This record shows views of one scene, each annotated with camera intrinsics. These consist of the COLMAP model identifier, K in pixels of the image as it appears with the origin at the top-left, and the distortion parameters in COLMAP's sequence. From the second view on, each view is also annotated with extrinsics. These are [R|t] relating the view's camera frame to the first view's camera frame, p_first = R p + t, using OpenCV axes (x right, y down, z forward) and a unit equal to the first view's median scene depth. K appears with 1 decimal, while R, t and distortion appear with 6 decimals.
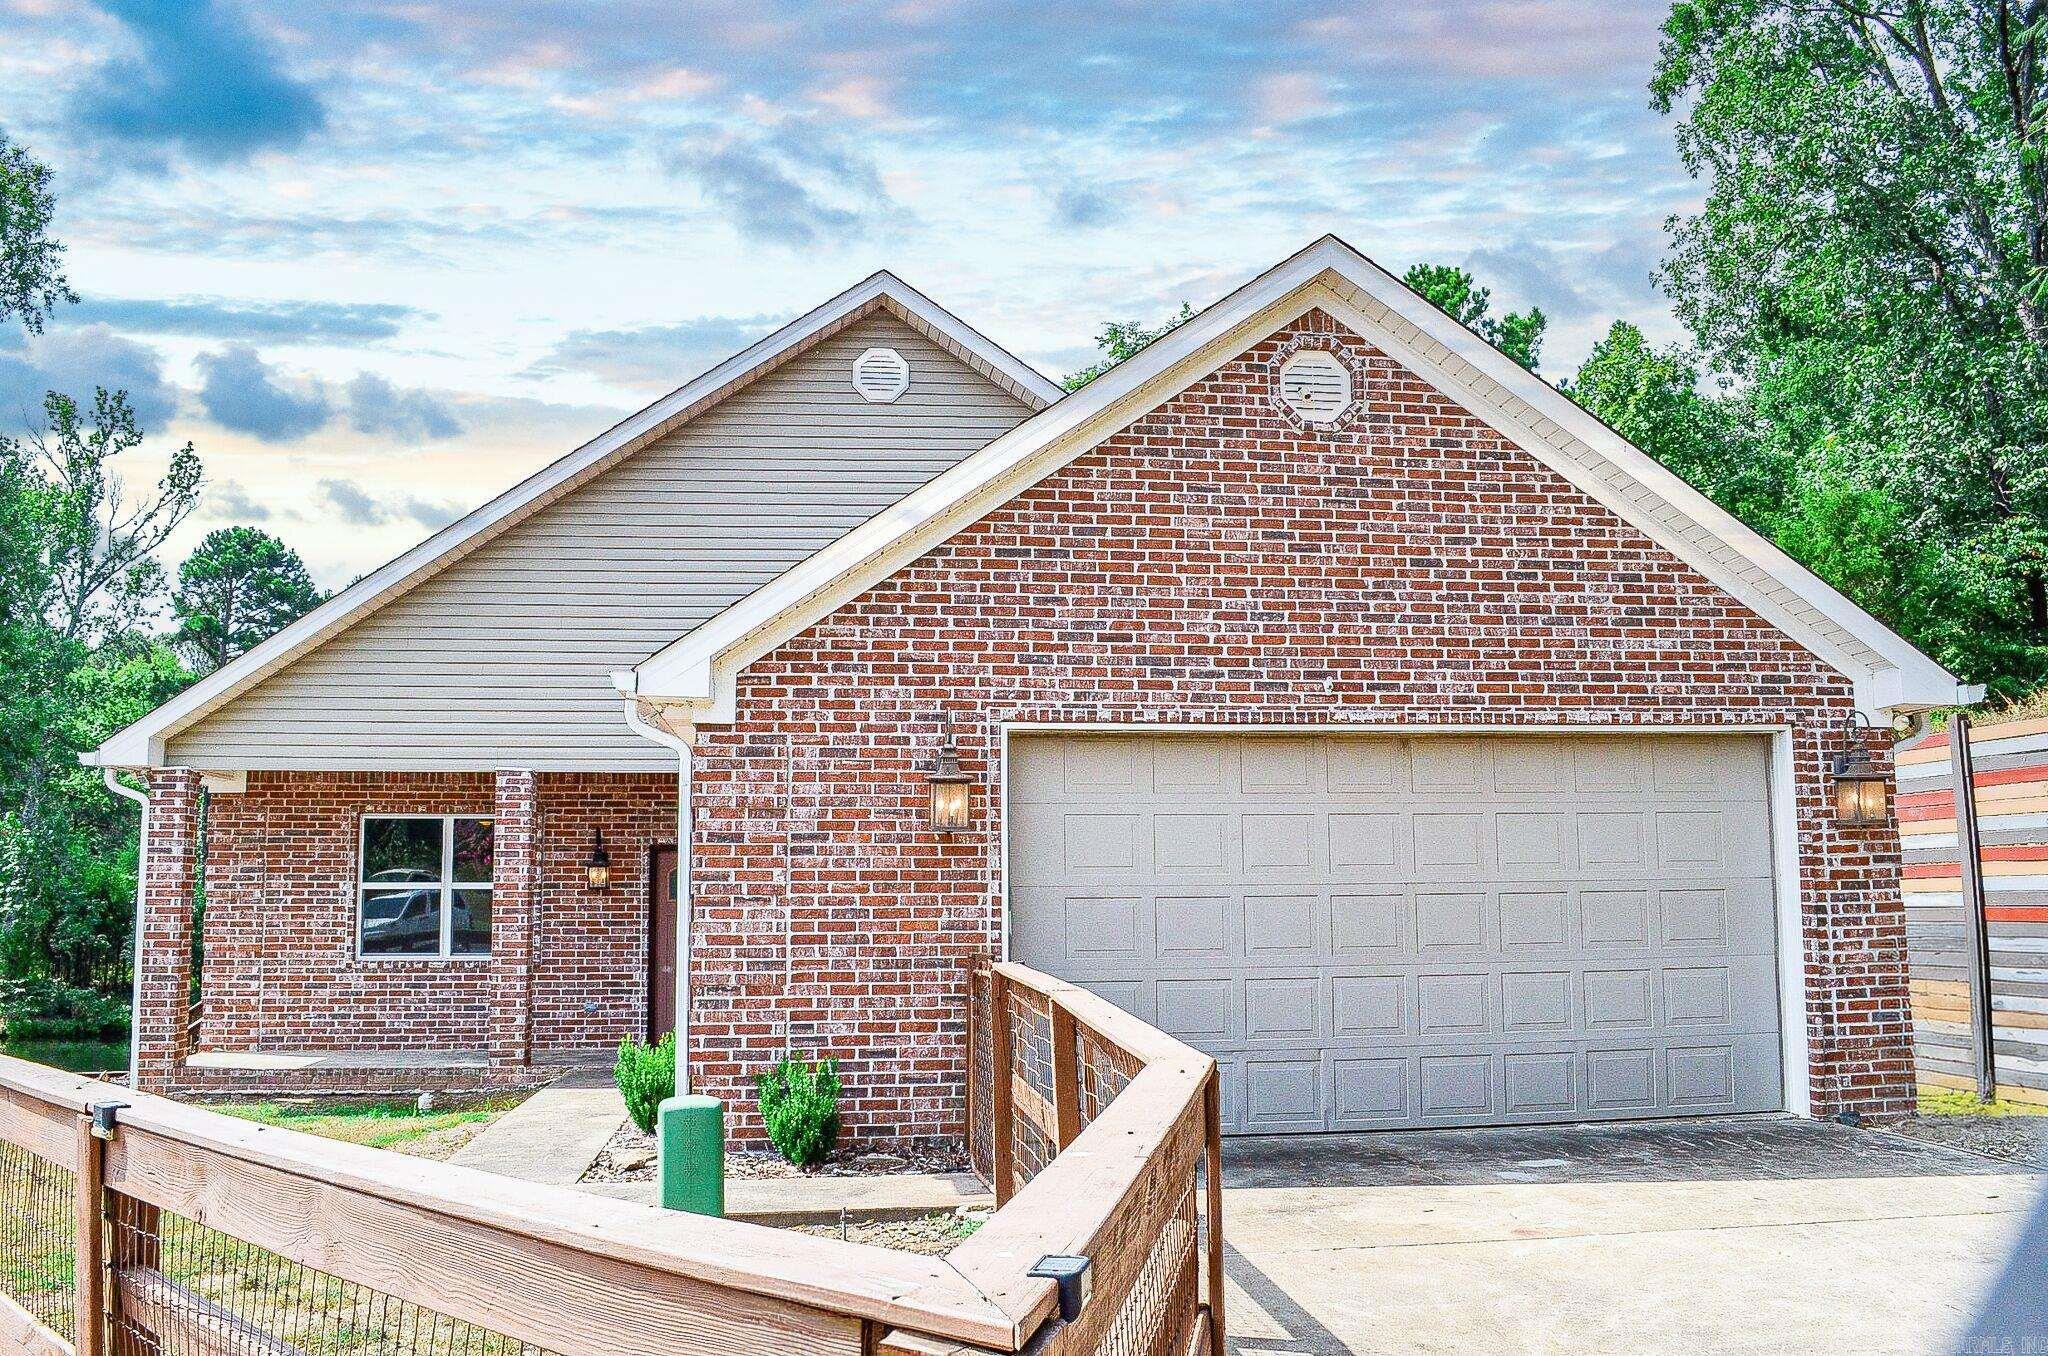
lens RADIAL K [[1690.4, 0, 1024.0], [0, 1690.4, 678.0], [0, 0, 1]] dist [-0.059513, 0.001691]
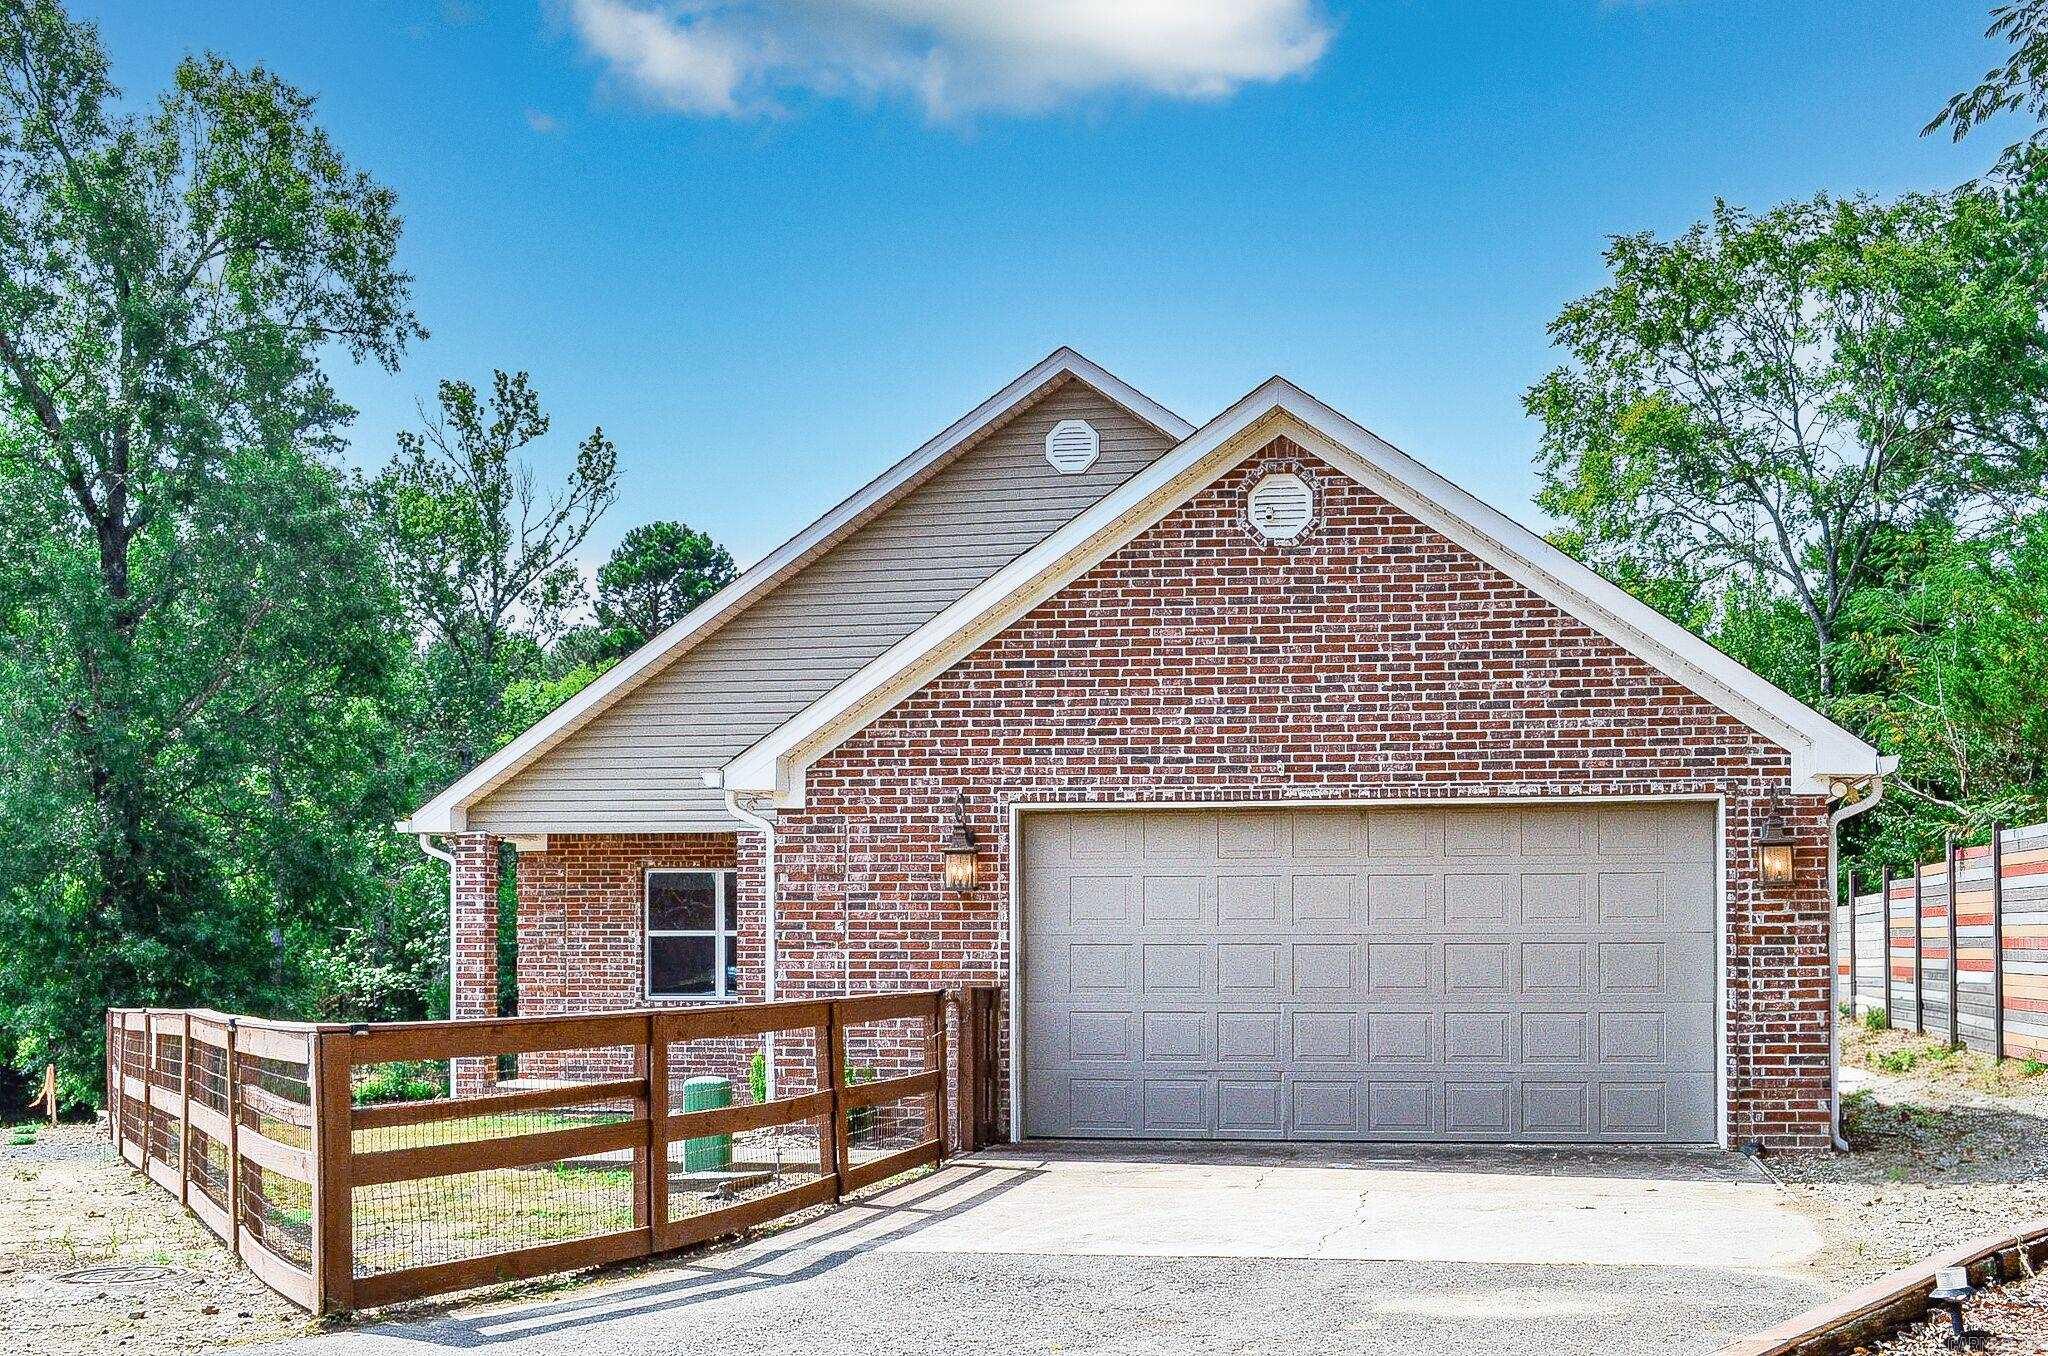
lens RADIAL K [[2259.6, 0, 1024.9], [0, 2259.6, 901.8], [0, 0, 1]] dist [0.029859, -0.016216]
pose [[0.952821, 0.000678, -0.303533, 0.479932], [0.032114, 0.994160, 0.103029, -0.069519], [0.301830, -0.107916, 0.947234, -0.553192]]
